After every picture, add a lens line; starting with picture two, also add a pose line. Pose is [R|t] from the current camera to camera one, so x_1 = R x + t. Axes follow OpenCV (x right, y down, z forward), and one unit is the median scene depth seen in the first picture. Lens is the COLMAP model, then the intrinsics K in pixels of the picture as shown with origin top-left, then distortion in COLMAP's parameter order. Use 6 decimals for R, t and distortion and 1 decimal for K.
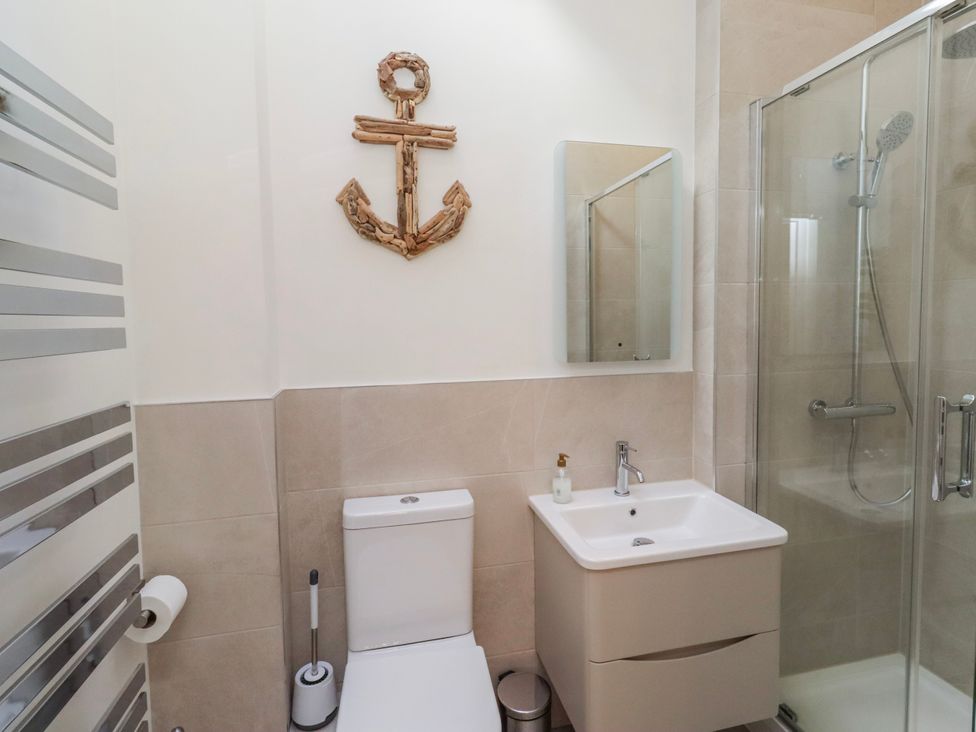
lens RADIAL K [[498.3, 0, 496.0], [0, 498.3, 344.6], [0, 0, 1]] dist [-0.000188, 0.001274]
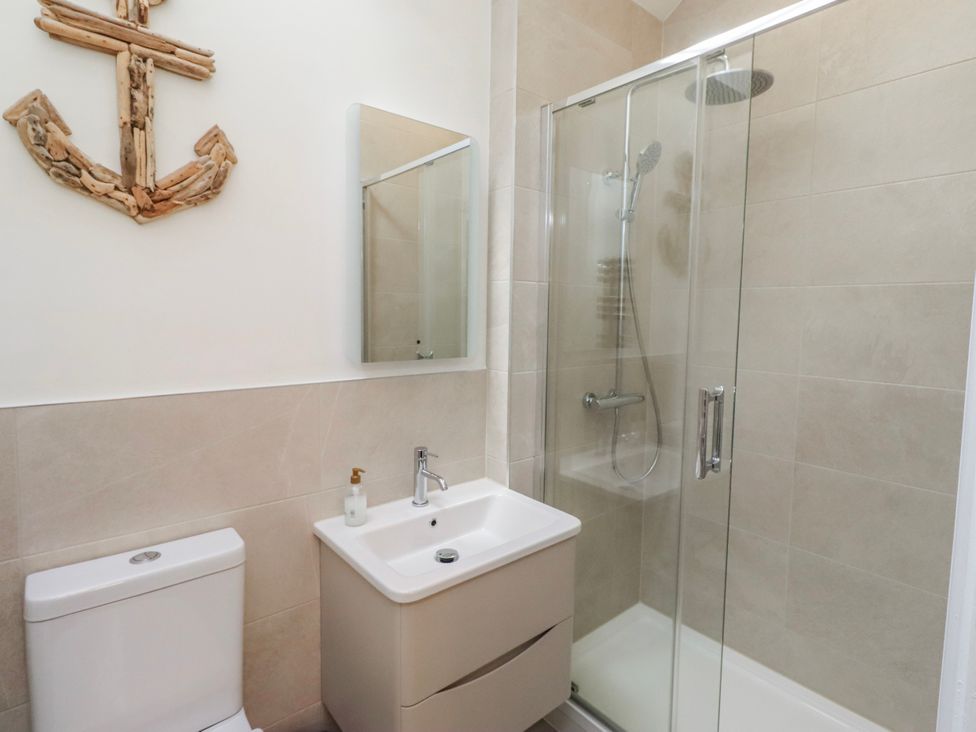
lens RADIAL K [[506.0, 0, 496.1], [0, 506.0, 348.7], [0, 0, 1]] dist [0.001834, 0.000050]
pose [[0.891576, -0.004433, 0.452850, -0.047313], [-0.004528, 0.999815, 0.018702, -0.006006], [-0.452849, -0.018725, 0.891390, 0.112282]]
